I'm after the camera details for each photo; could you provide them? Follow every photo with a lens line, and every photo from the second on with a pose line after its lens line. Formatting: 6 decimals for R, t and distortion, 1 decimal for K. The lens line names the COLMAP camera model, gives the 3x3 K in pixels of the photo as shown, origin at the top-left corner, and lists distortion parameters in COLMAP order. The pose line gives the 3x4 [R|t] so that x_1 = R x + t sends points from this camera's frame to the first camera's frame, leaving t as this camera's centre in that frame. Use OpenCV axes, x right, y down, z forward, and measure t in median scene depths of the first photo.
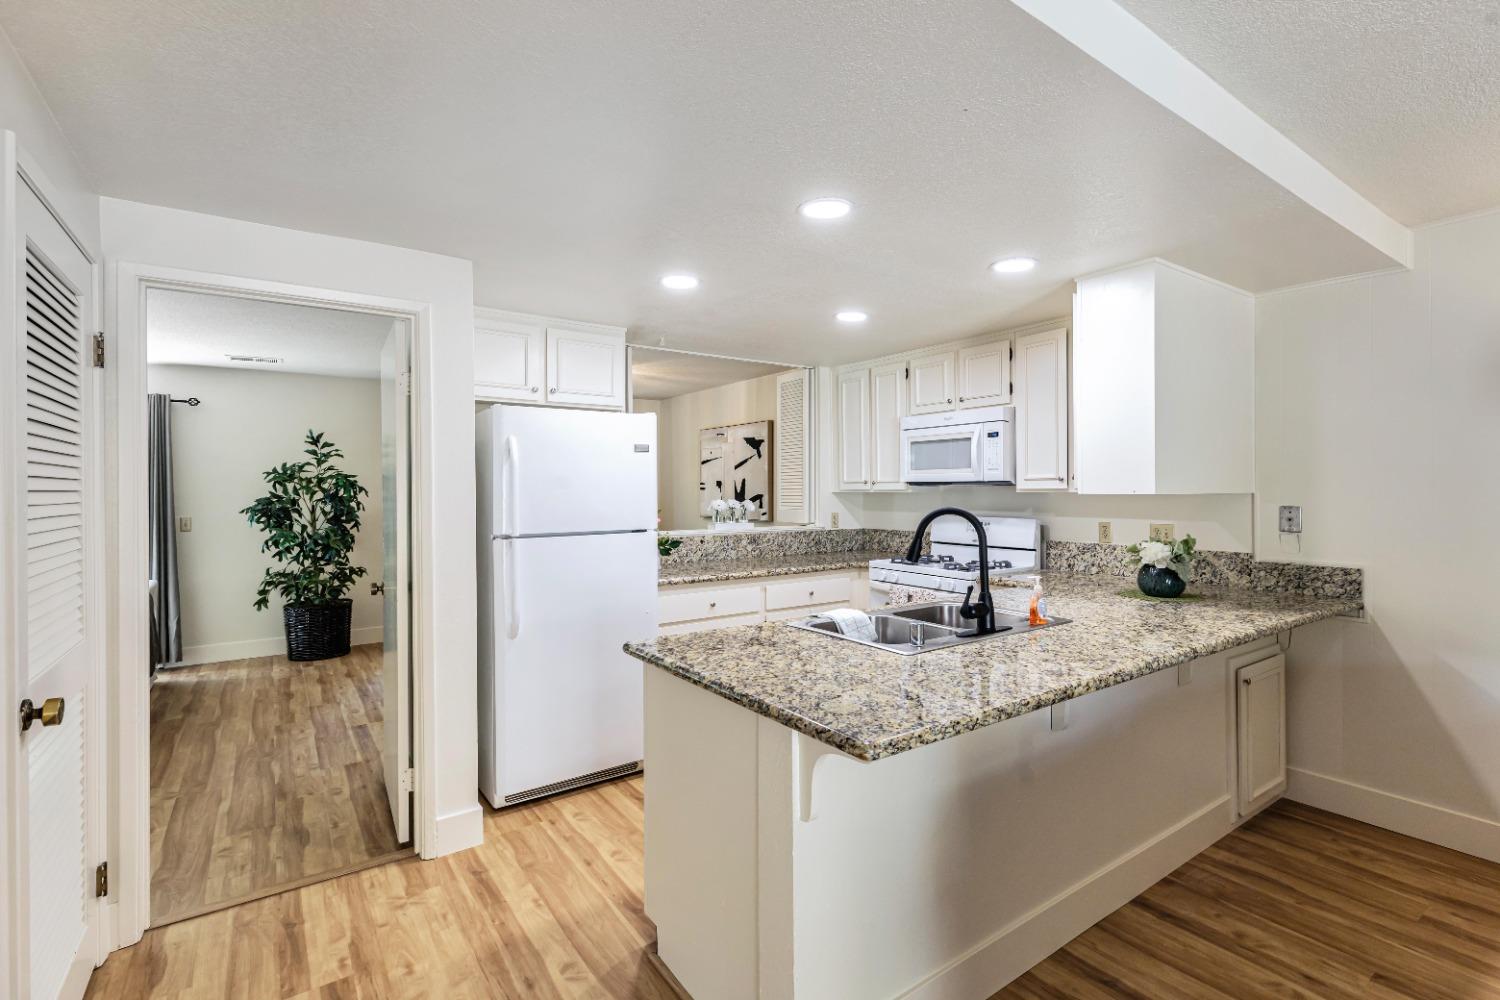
lens RADIAL K [[680.2, 0, 756.7], [0, 680.2, 497.8], [0, 0, 1]] dist [0.001863, 0.000157]
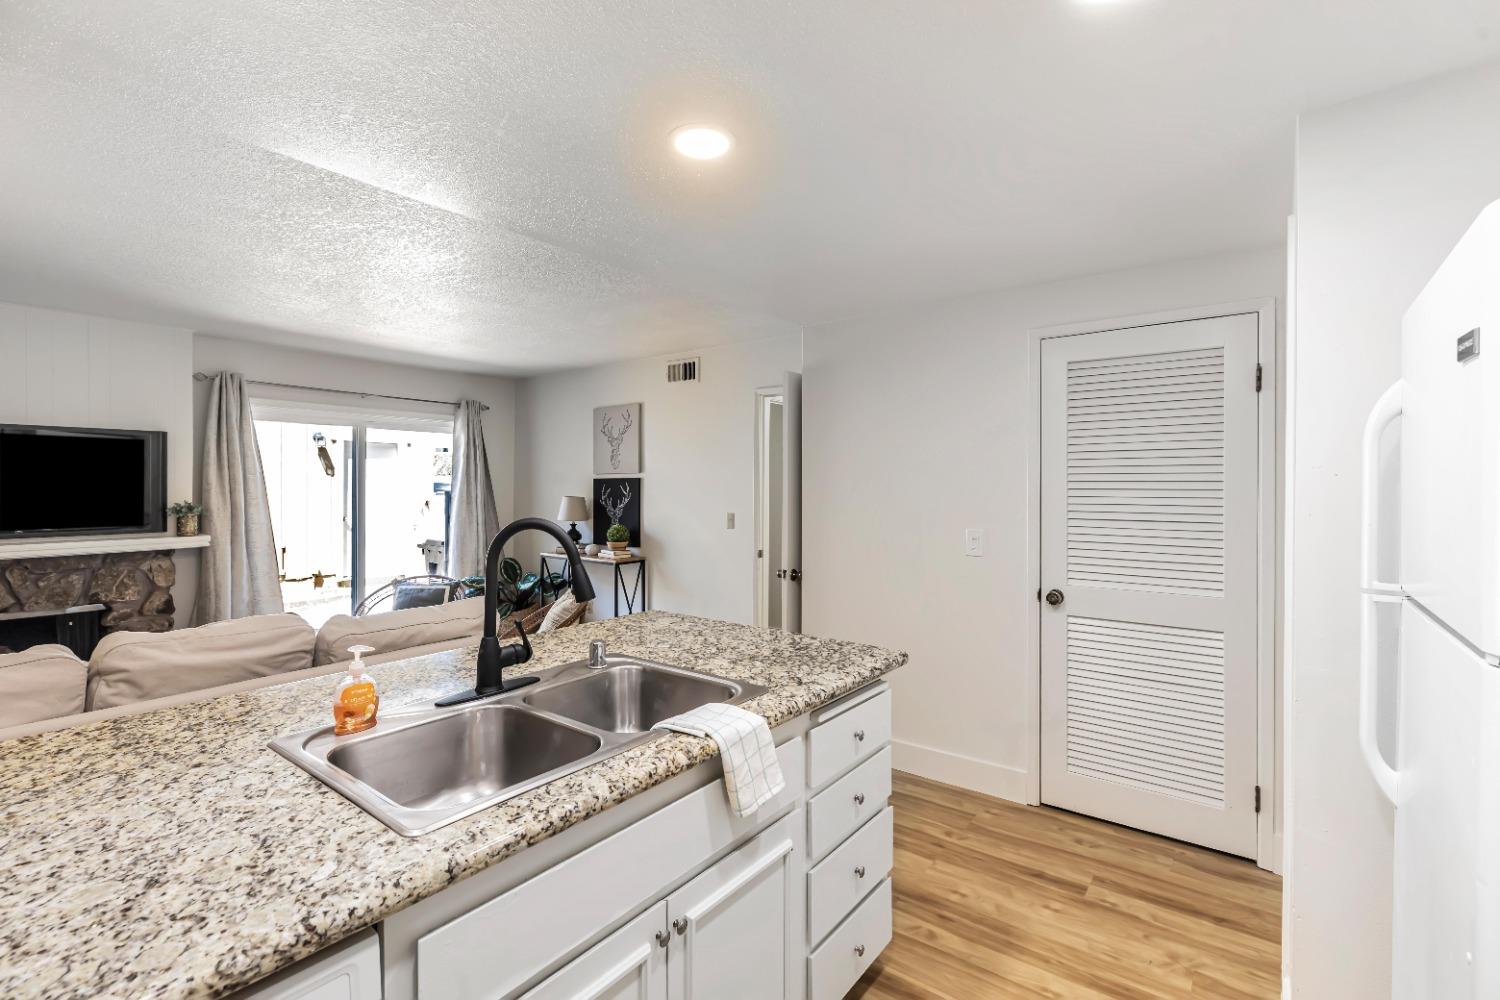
lens RADIAL K [[682.3, 0, 757.6], [0, 682.3, 487.0], [0, 0, 1]] dist [-0.000178, -0.000112]
pose [[-0.950783, 0.005434, -0.309810, 0.108804], [0.000124, 0.999853, 0.017155, -0.013743], [0.309858, 0.016272, -0.950644, 0.668413]]
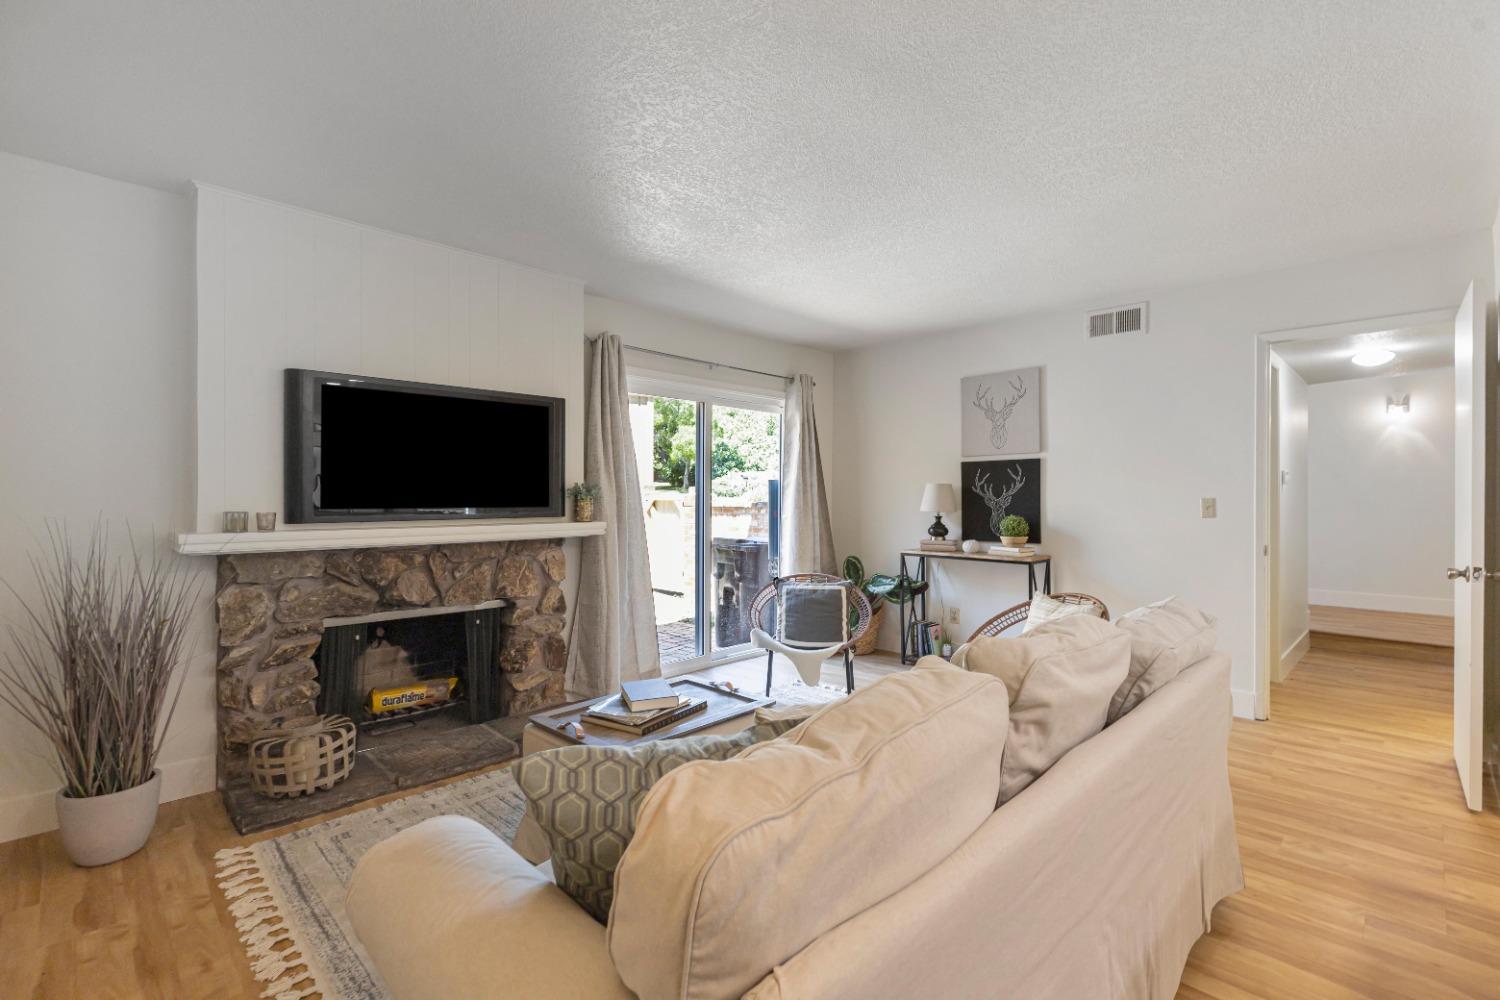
lens RADIAL K [[682.3, 0, 757.6], [0, 682.3, 487.0], [0, 0, 1]] dist [-0.000178, -0.000112]
pose [[-0.986192, 0.005456, -0.165519, 0.414886], [0.005616, 0.999984, -0.000497, 0.020833], [0.165514, -0.001420, -0.986206, 0.424678]]
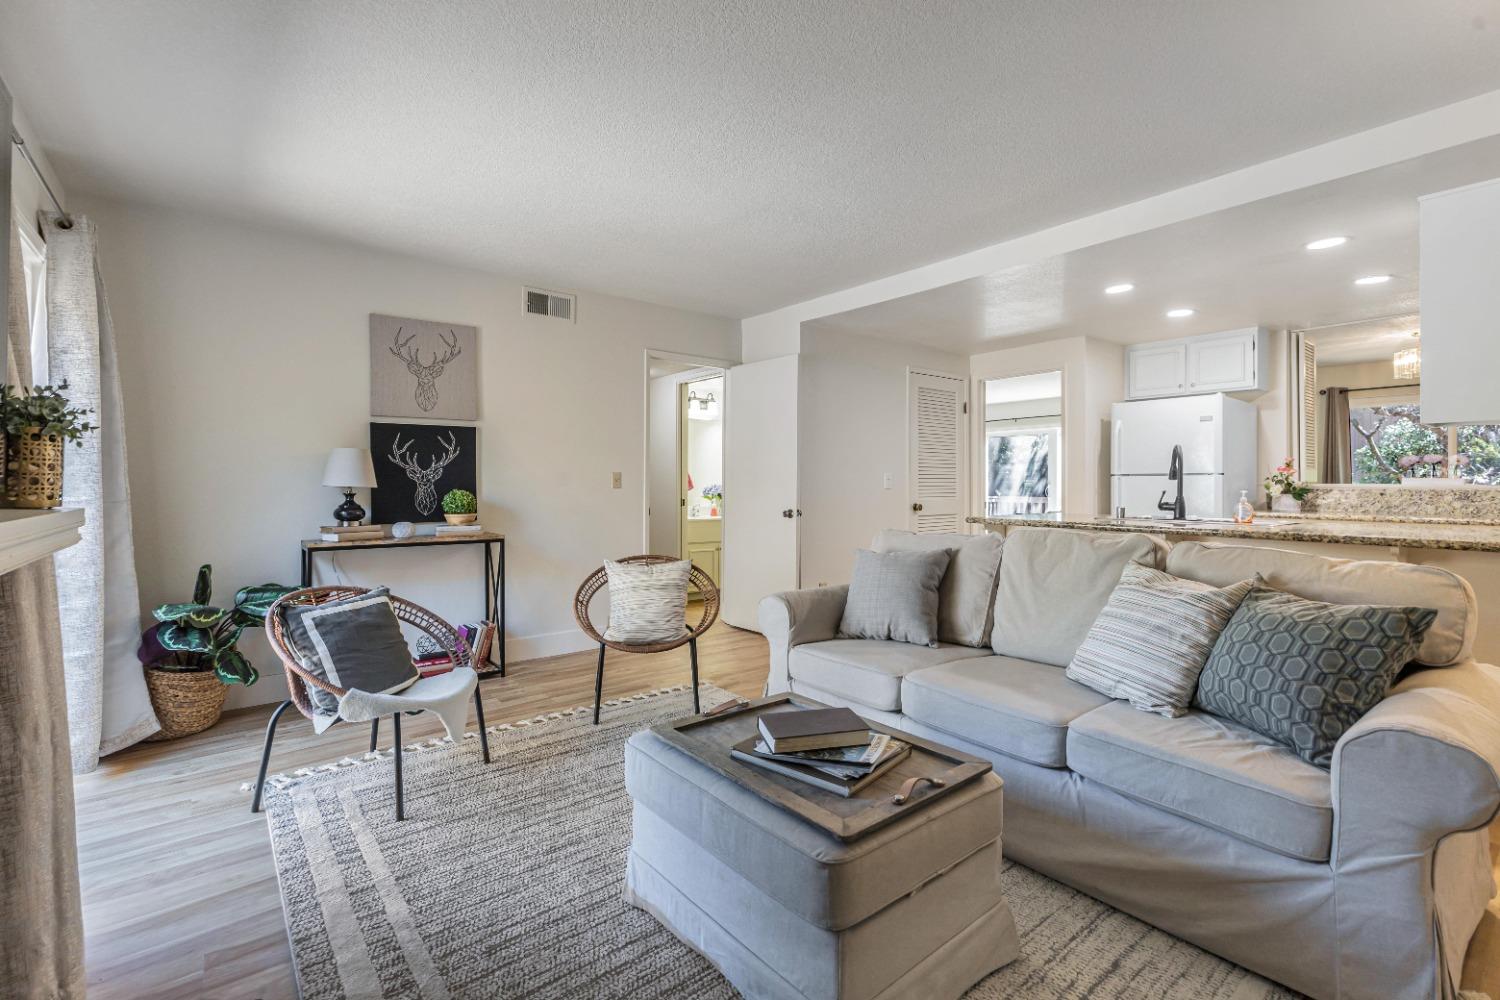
lens RADIAL K [[666.7, 0, 750.3], [0, 666.7, 487.0], [0, 0, 1]] dist [-0.000364, -0.000157]
pose [[0.065778, 0.007240, -0.997808, 0.683284], [-0.011953, 0.999908, 0.006467, 0.043946], [0.997763, 0.011501, 0.065859, -0.045323]]
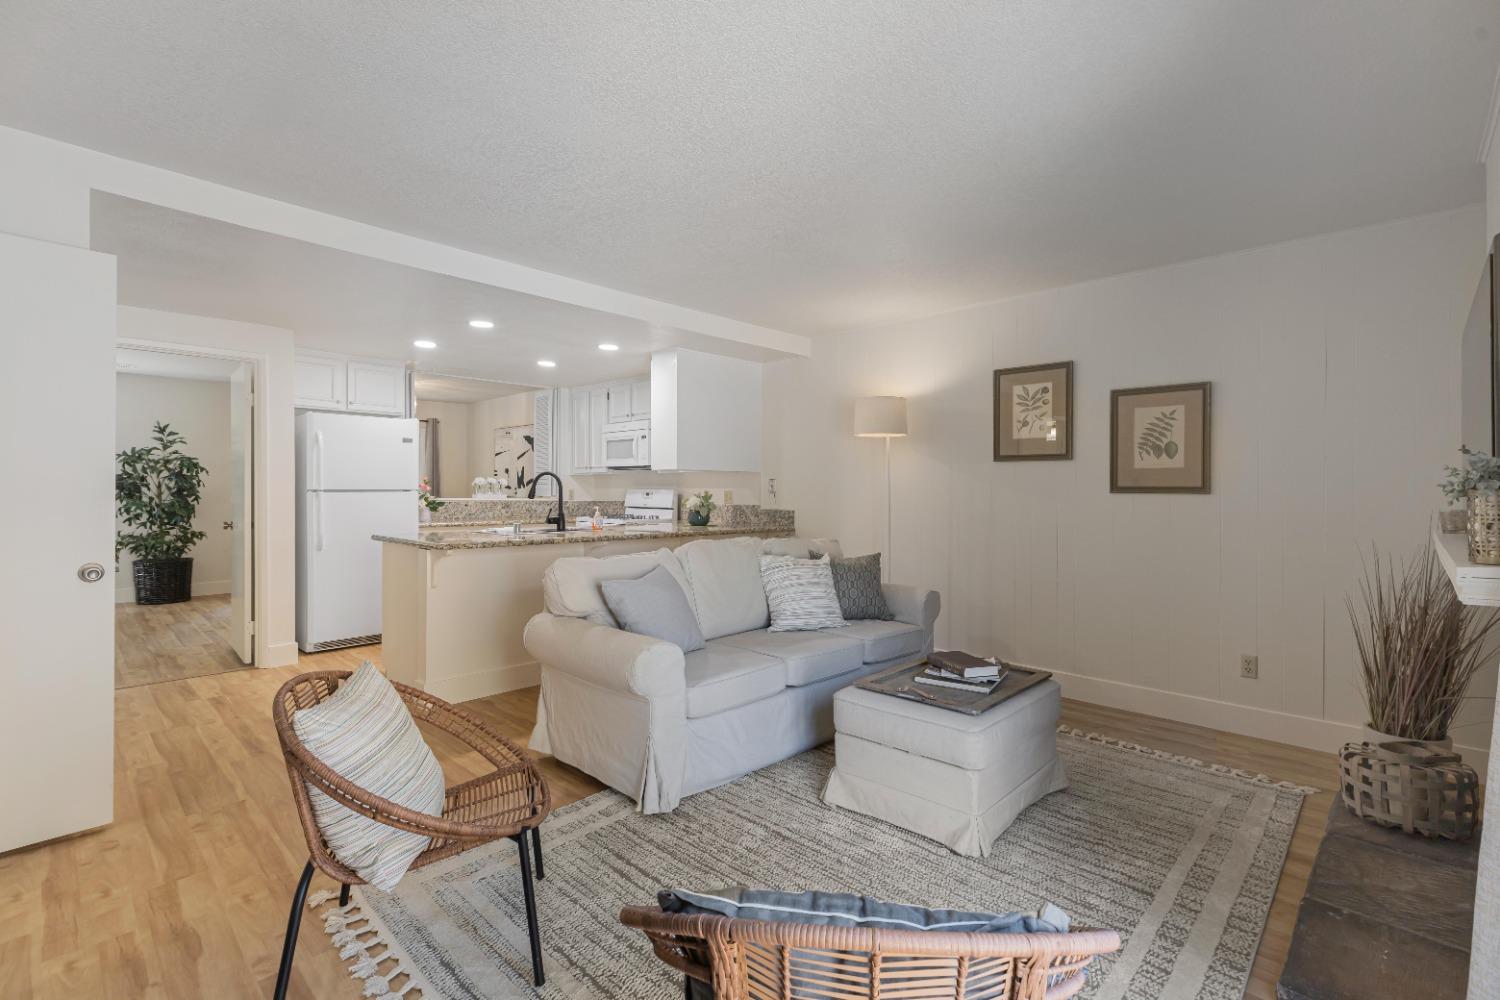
lens RADIAL K [[676.5, 0, 738.4], [0, 676.5, 504.3], [0, 0, 1]] dist [-0.000319, 0.000006]
pose [[0.985397, 0.006867, 0.170133, 0.191517], [-0.008350, 0.999933, 0.008006, 0.034703], [-0.170067, -0.009309, 0.985389, -0.417427]]
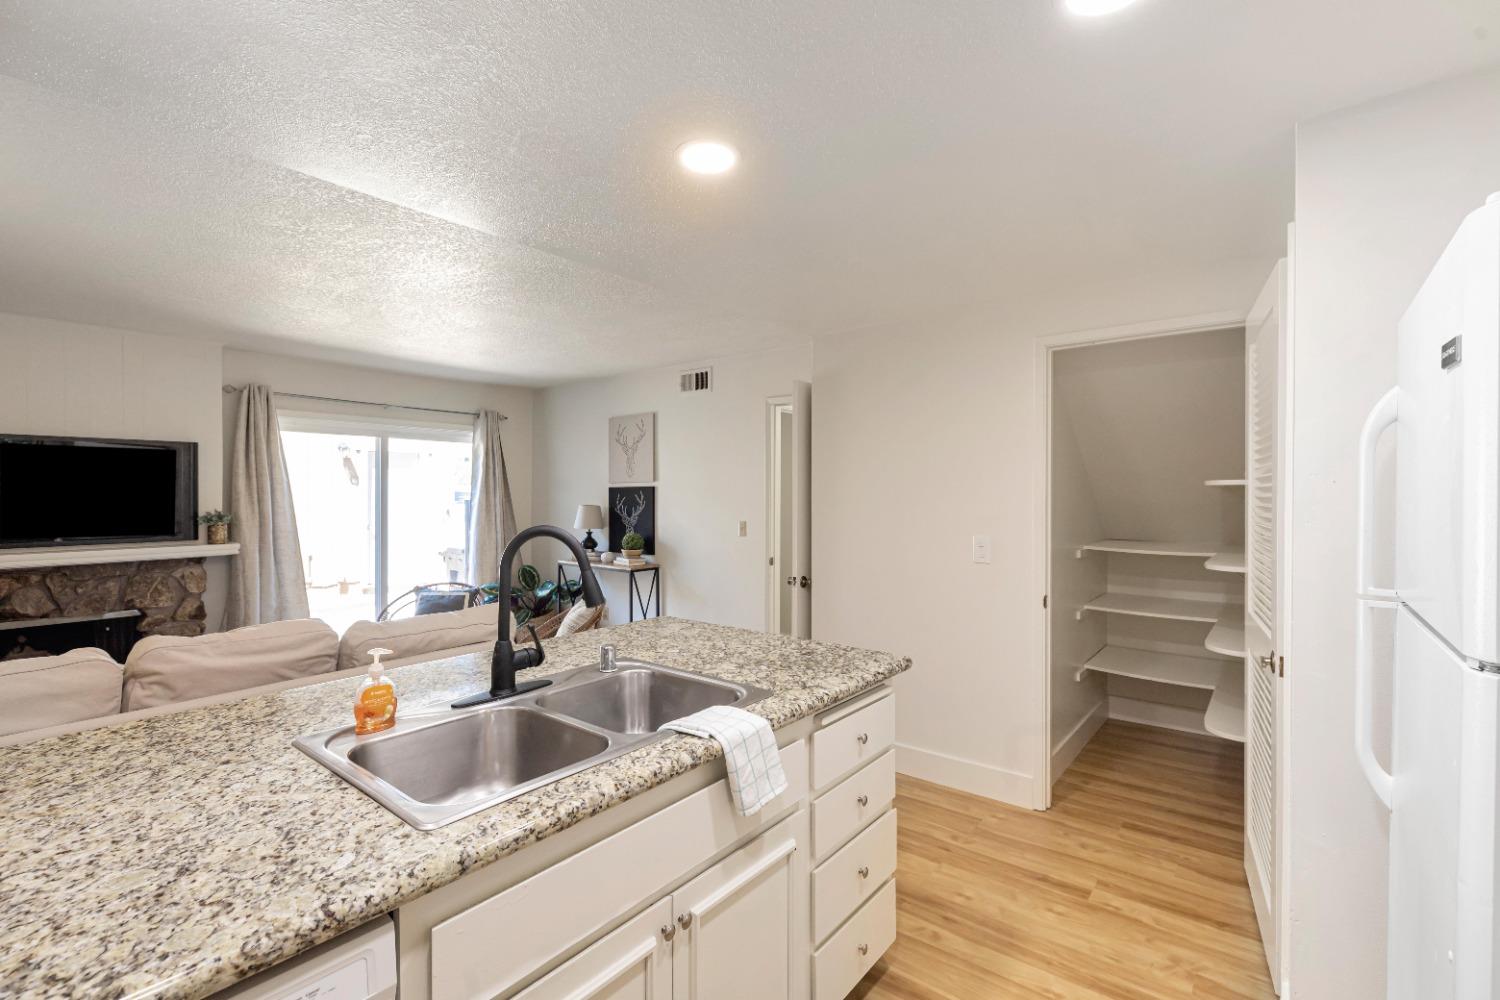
lens RADIAL K [[680.2, 0, 756.7], [0, 680.2, 497.8], [0, 0, 1]] dist [0.001863, 0.000157]
pose [[-0.958911, 0.009314, -0.283554, 0.103890], [0.003531, 0.999775, 0.020899, -0.013780], [0.283685, 0.019039, -0.958729, 0.677204]]
